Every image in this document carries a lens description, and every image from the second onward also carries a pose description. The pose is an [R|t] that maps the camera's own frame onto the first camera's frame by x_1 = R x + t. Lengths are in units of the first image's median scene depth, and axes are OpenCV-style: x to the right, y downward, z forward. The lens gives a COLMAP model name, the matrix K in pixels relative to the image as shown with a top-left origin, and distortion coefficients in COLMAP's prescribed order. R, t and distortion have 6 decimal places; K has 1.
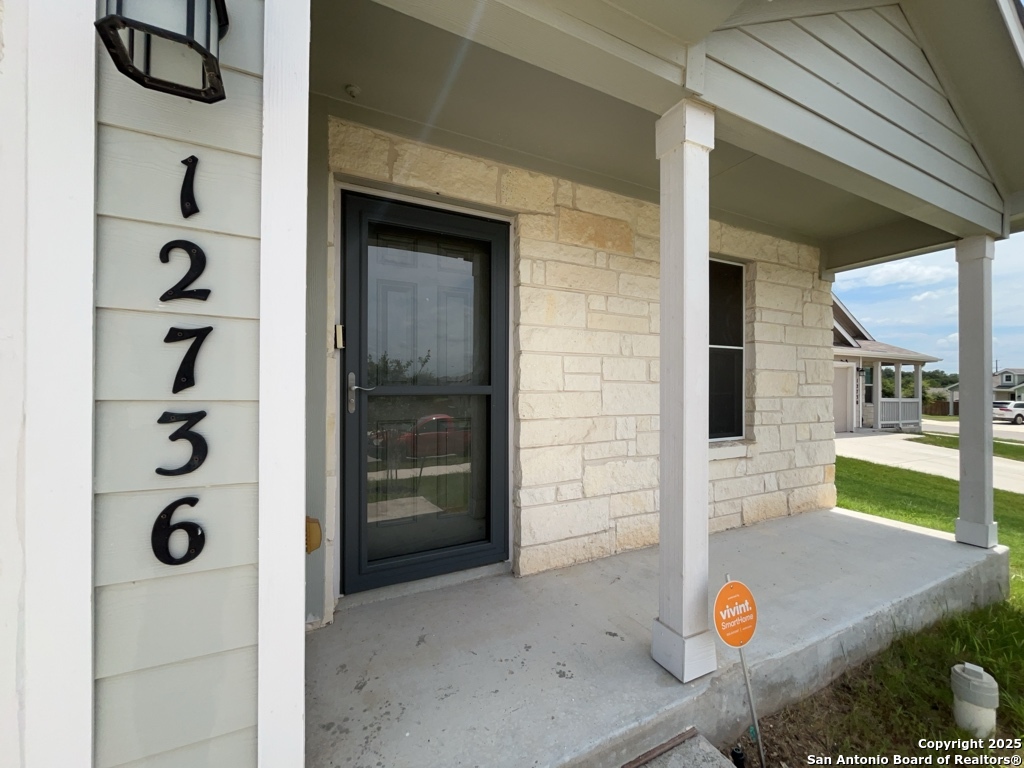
lens RADIAL K [[411.9, 0, 512.0], [0, 411.9, 384.0], [0, 0, 1]] dist [-0.001865, -0.000135]
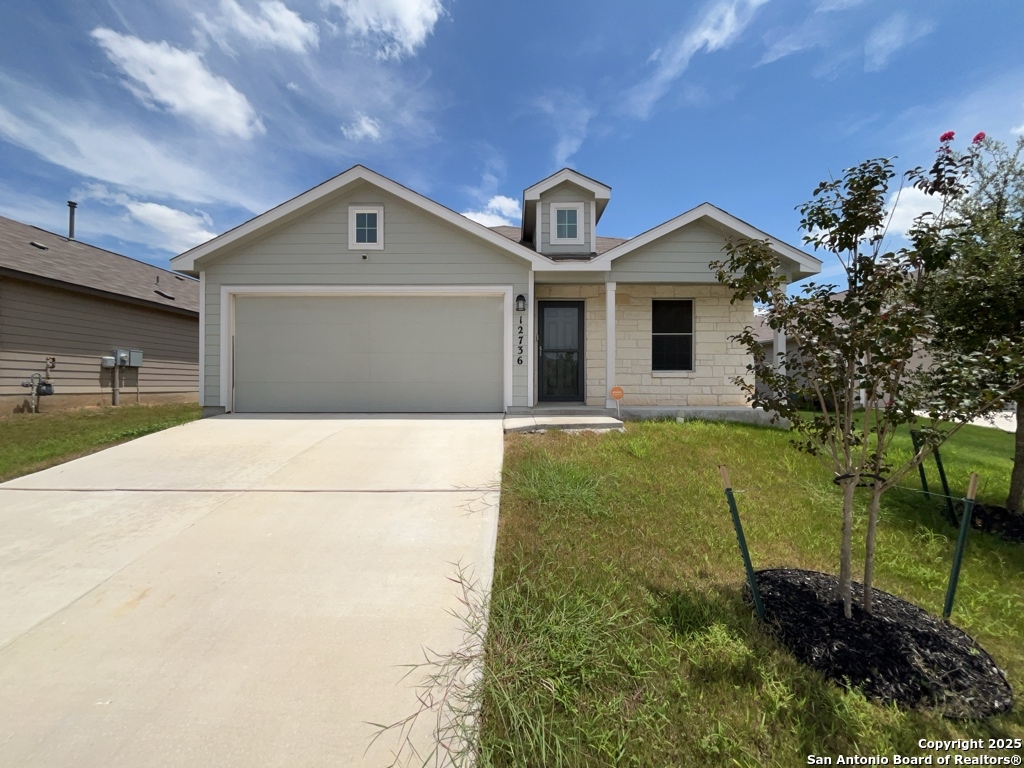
lens RADIAL K [[411.9, 0, 512.0], [0, 411.9, 384.0], [0, 0, 1]] dist [-0.001865, -0.000135]
pose [[0.896403, -0.001616, -0.443237, 0.808109], [0.001581, 0.999999, -0.000448, 0.242881], [0.443237, -0.000299, 0.896404, -1.924168]]
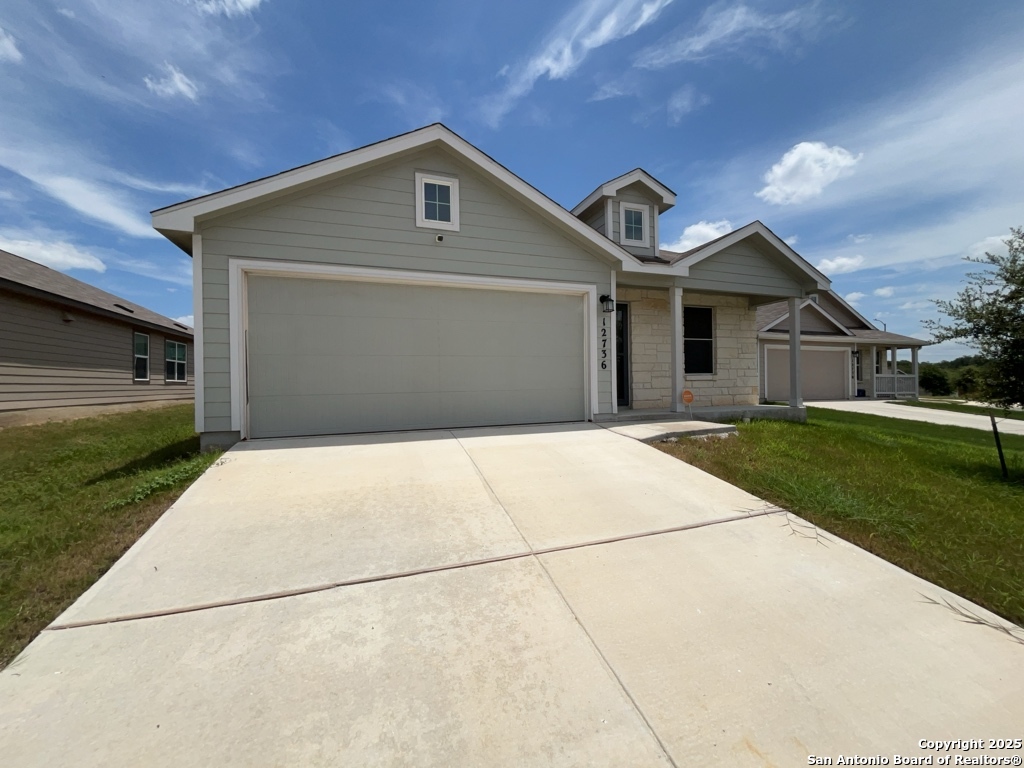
lens RADIAL K [[411.9, 0, 512.0], [0, 411.9, 384.0], [0, 0, 1]] dist [-0.001865, -0.000135]
pose [[0.993090, -0.017075, -0.116102, -0.476332], [0.017703, 0.999834, 0.004379, 0.190095], [0.116008, -0.006404, 0.993228, -2.060392]]
